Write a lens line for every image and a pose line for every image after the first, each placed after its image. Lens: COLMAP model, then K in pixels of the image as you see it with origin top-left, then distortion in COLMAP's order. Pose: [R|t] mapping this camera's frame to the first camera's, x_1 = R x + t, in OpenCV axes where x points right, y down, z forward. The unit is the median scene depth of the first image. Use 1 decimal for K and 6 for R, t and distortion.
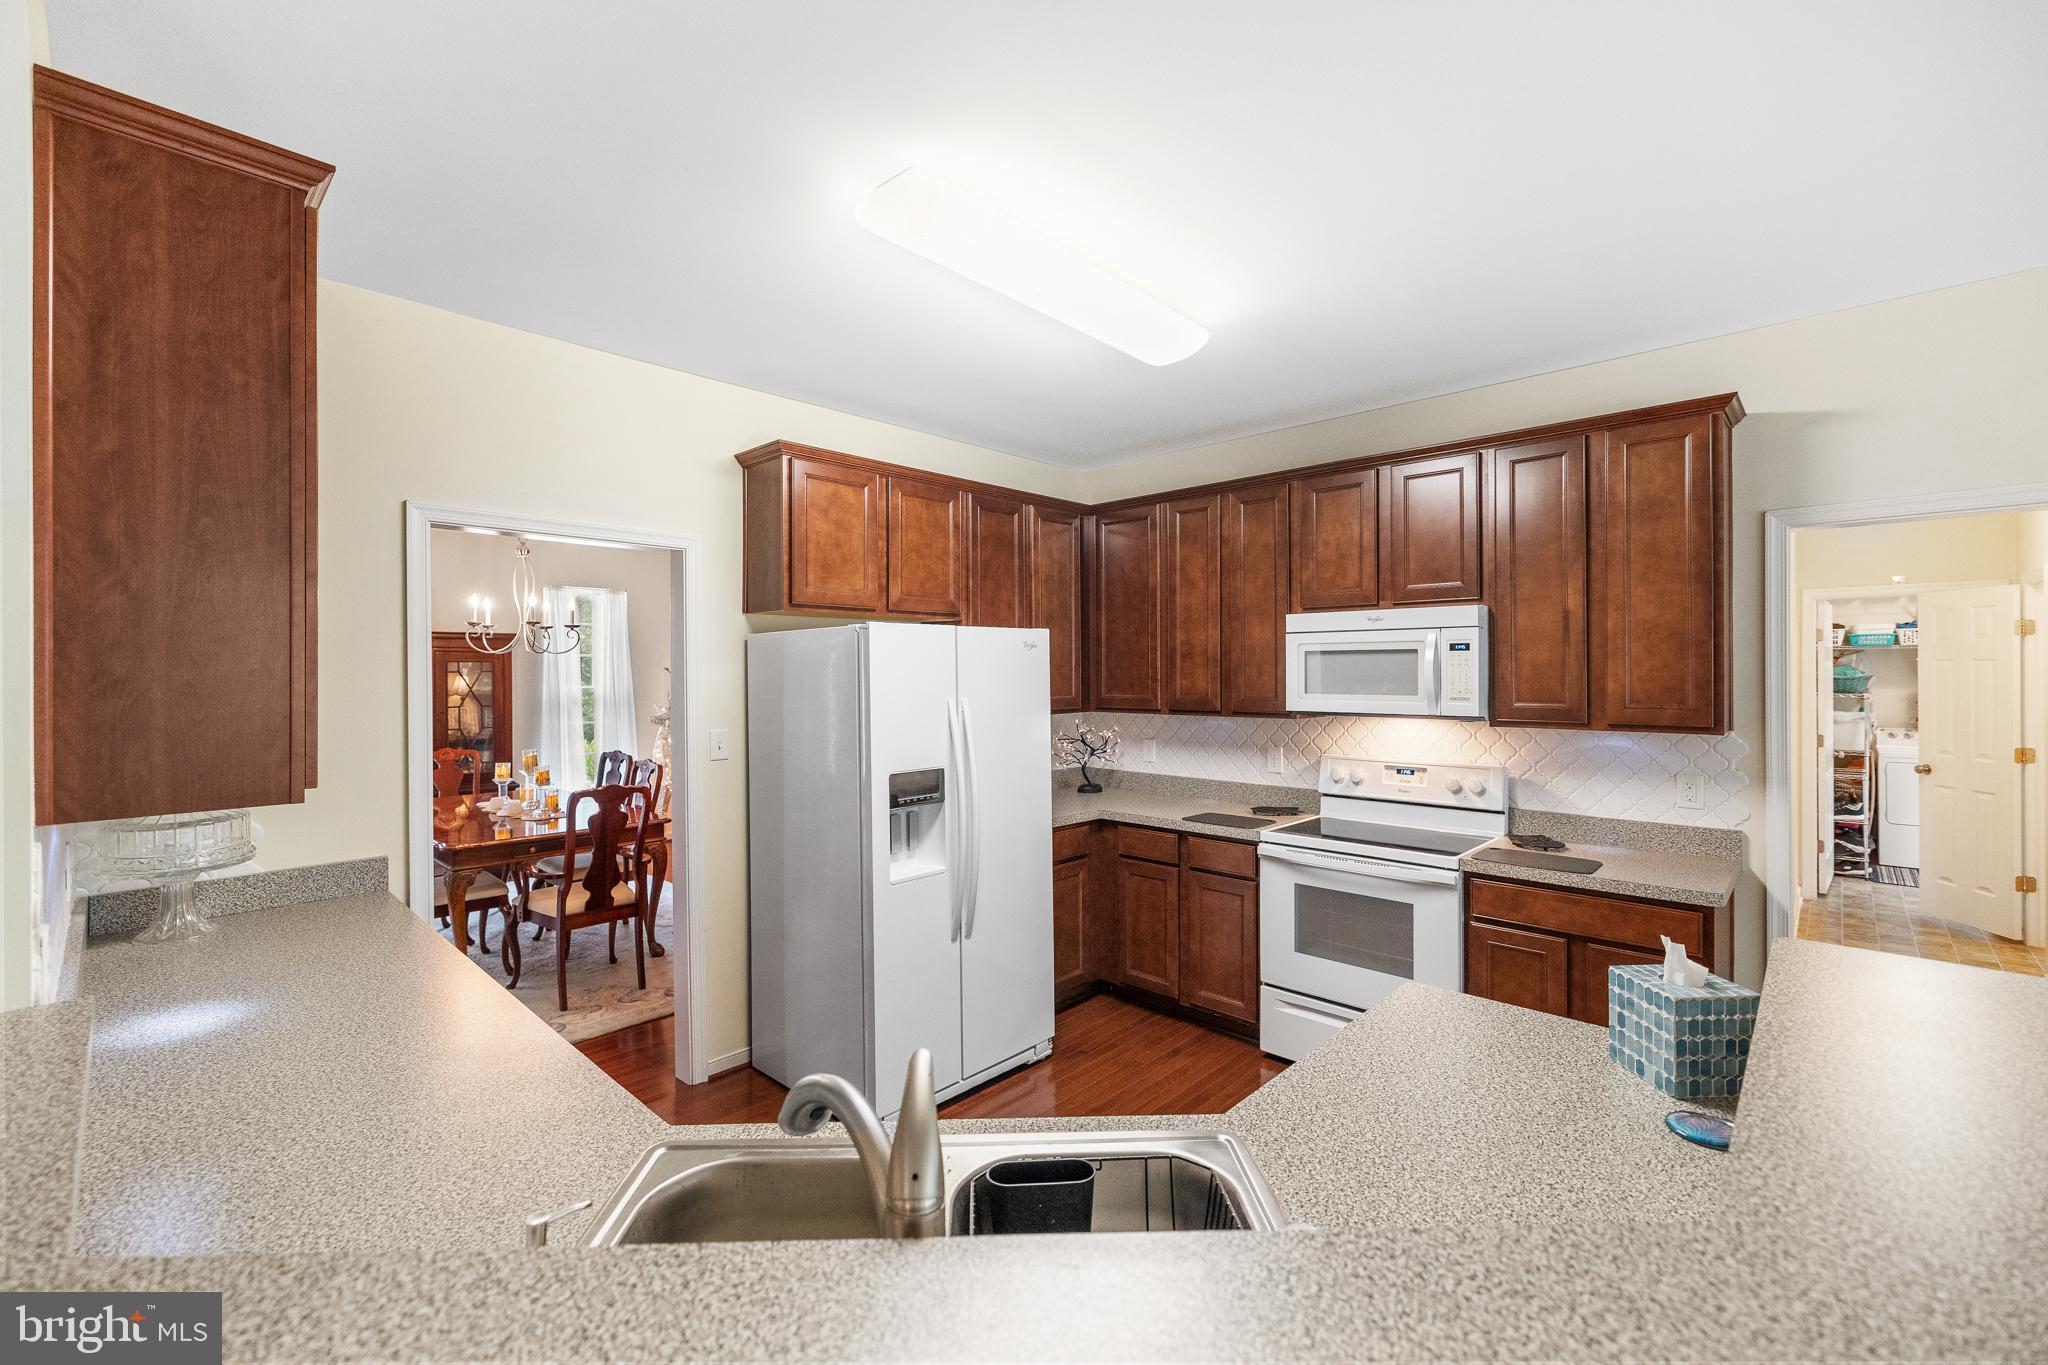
lens RADIAL K [[858.1, 0, 1022.6], [0, 858.1, 671.0], [0, 0, 1]] dist [0.000374, 0.000193]
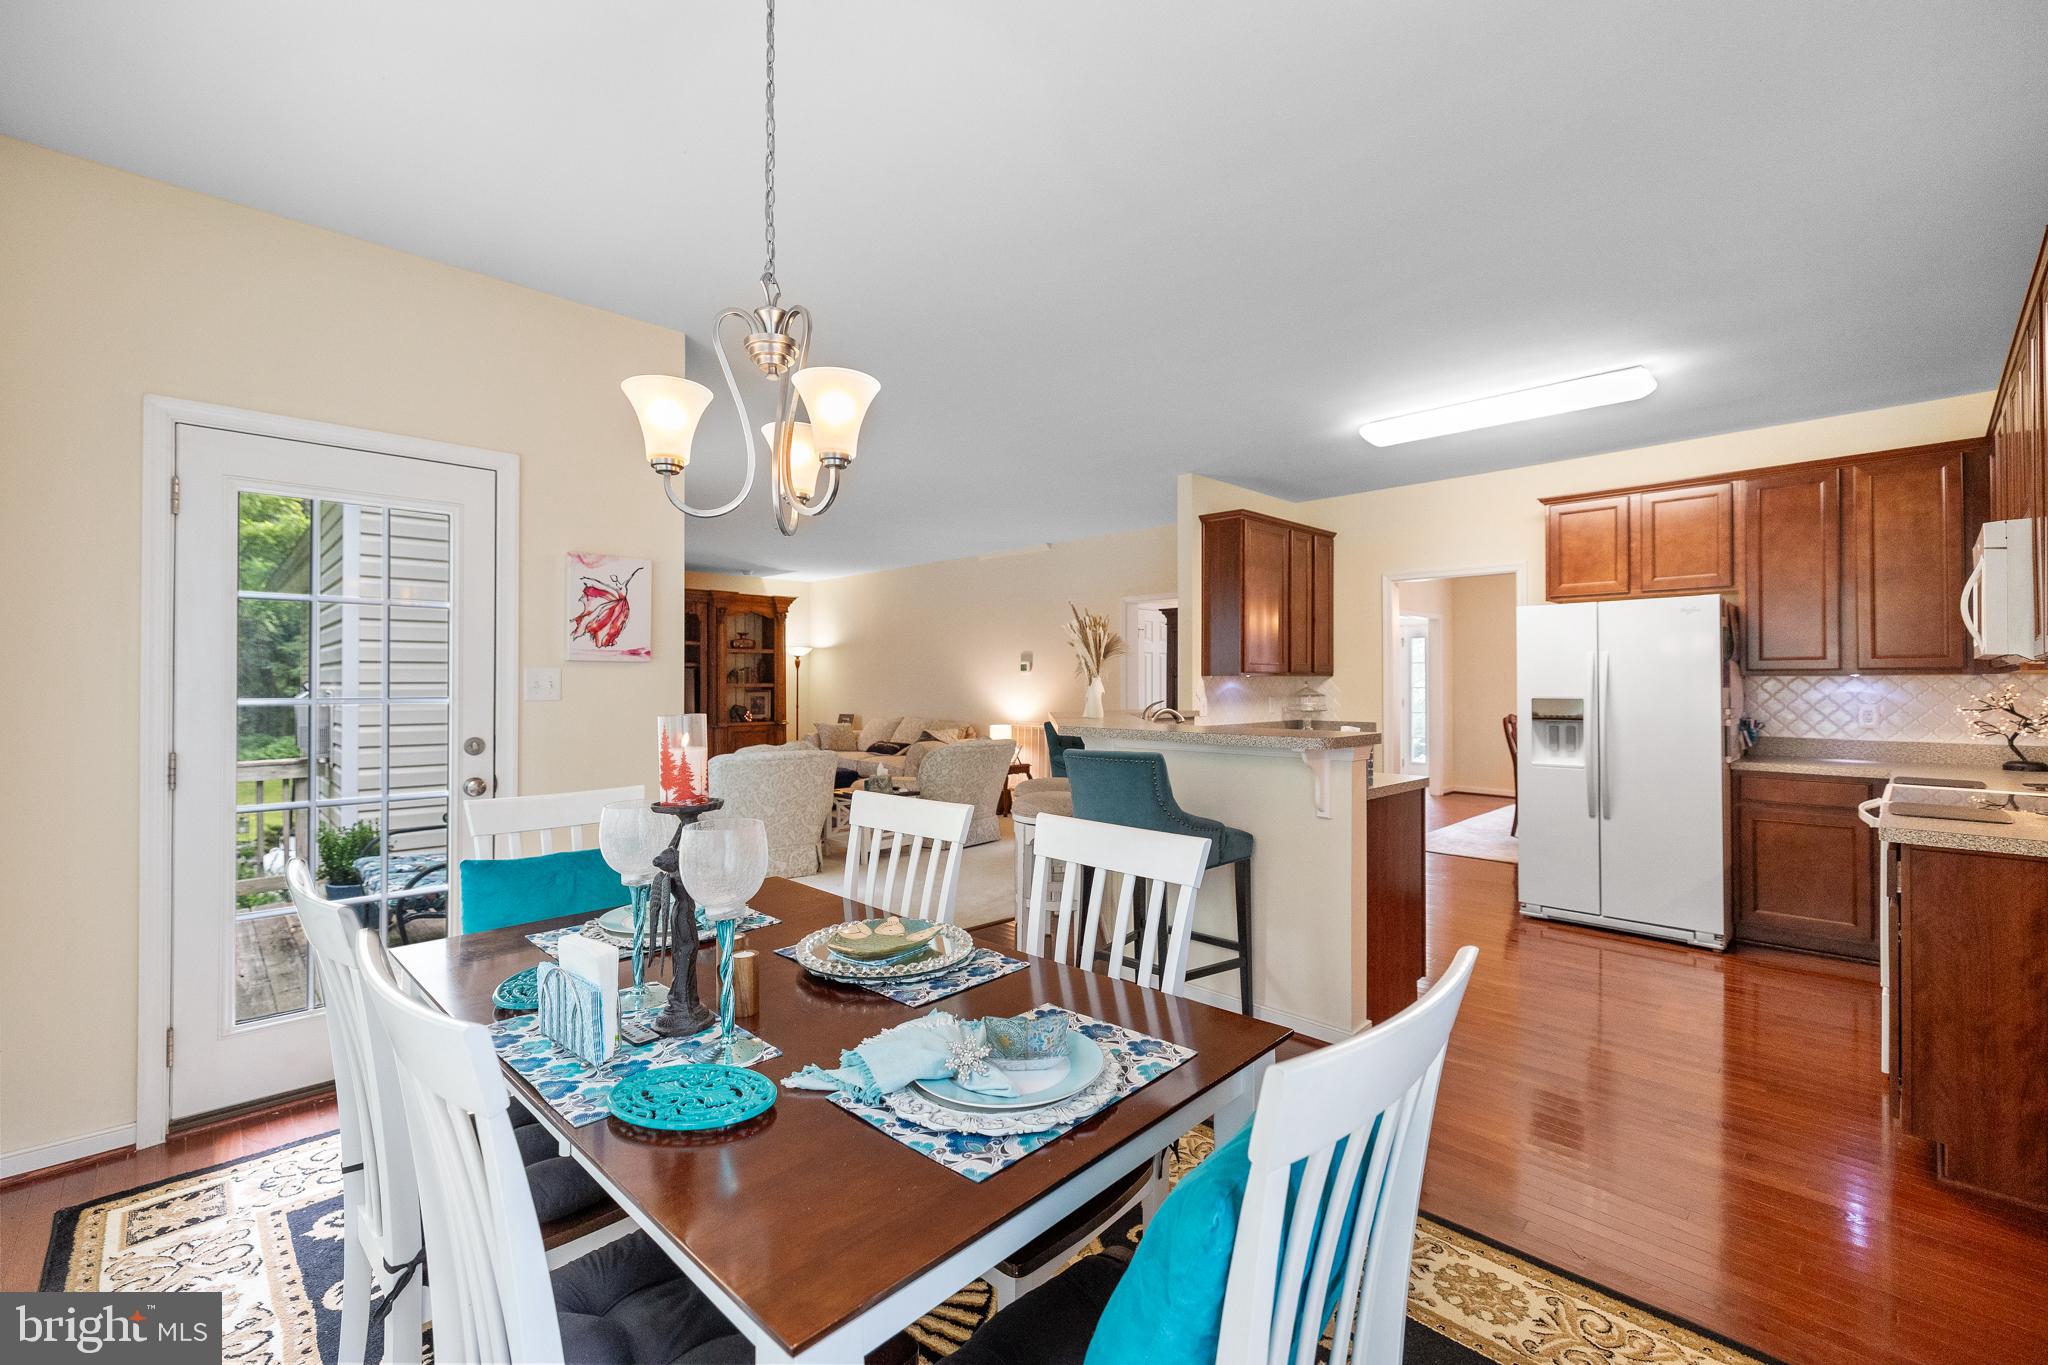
lens RADIAL K [[859.1, 0, 1025.9], [0, 859.1, 676.4], [0, 0, 1]] dist [0.001111, -0.000018]
pose [[-0.031856, -0.004584, -0.999482, 1.298051], [-0.002330, 0.999987, -0.004512, 0.075281], [0.999490, 0.002185, -0.031866, 0.069202]]
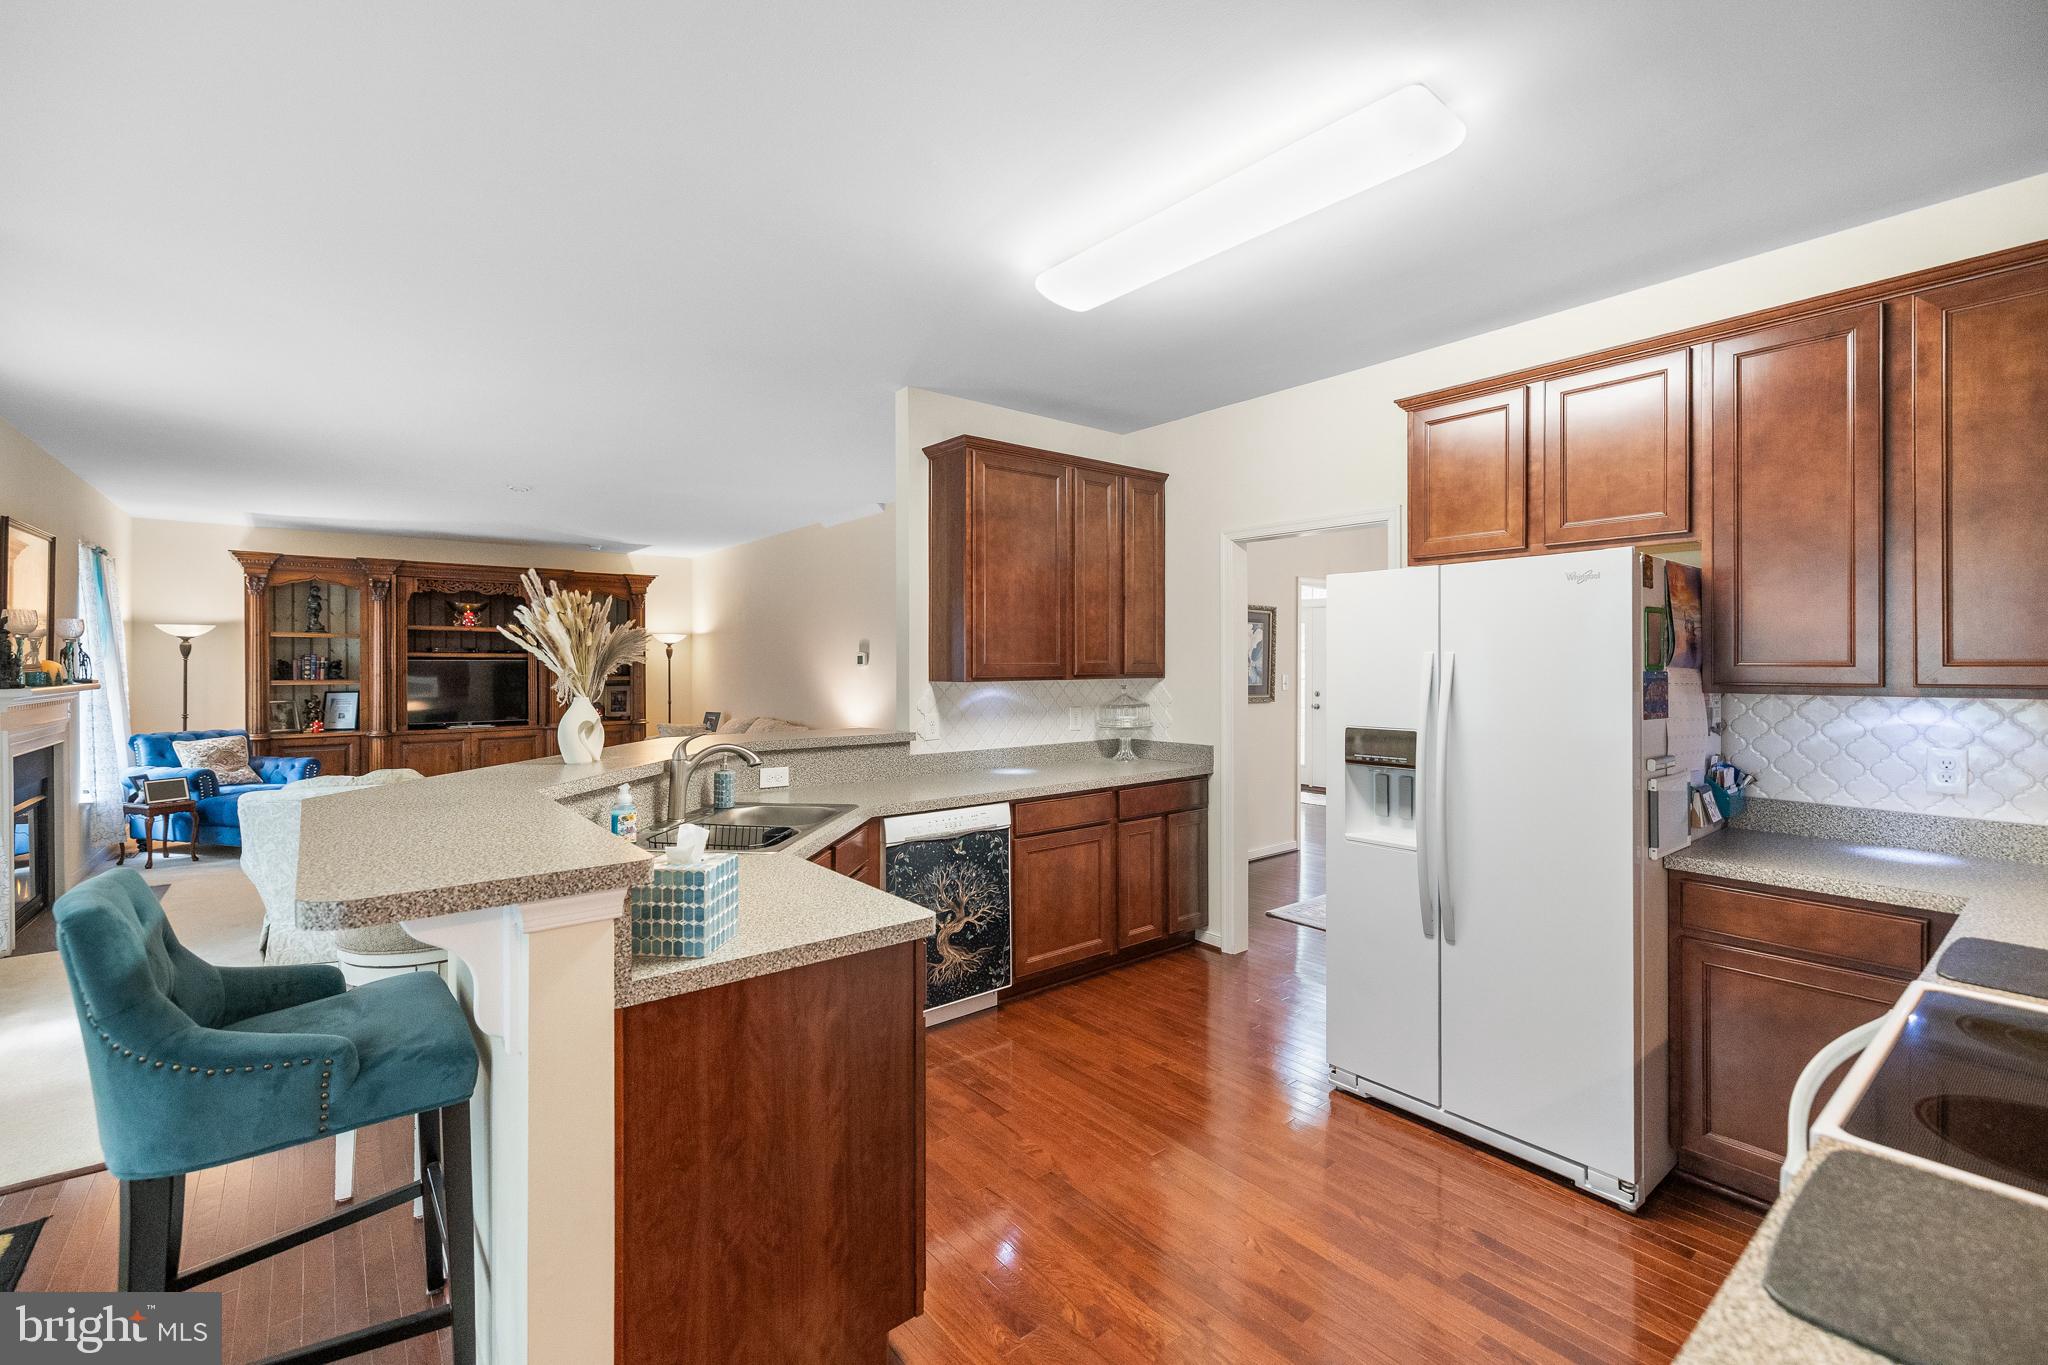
lens RADIAL K [[875.6, 0, 1030.0], [0, 875.6, 666.2], [0, 0, 1]] dist [0.000657, 0.000330]
pose [[-0.128823, 0.007511, -0.991639, 0.757237], [0.000108, 0.999971, 0.007560, 0.036317], [0.991668, 0.000866, -0.128821, 0.655421]]
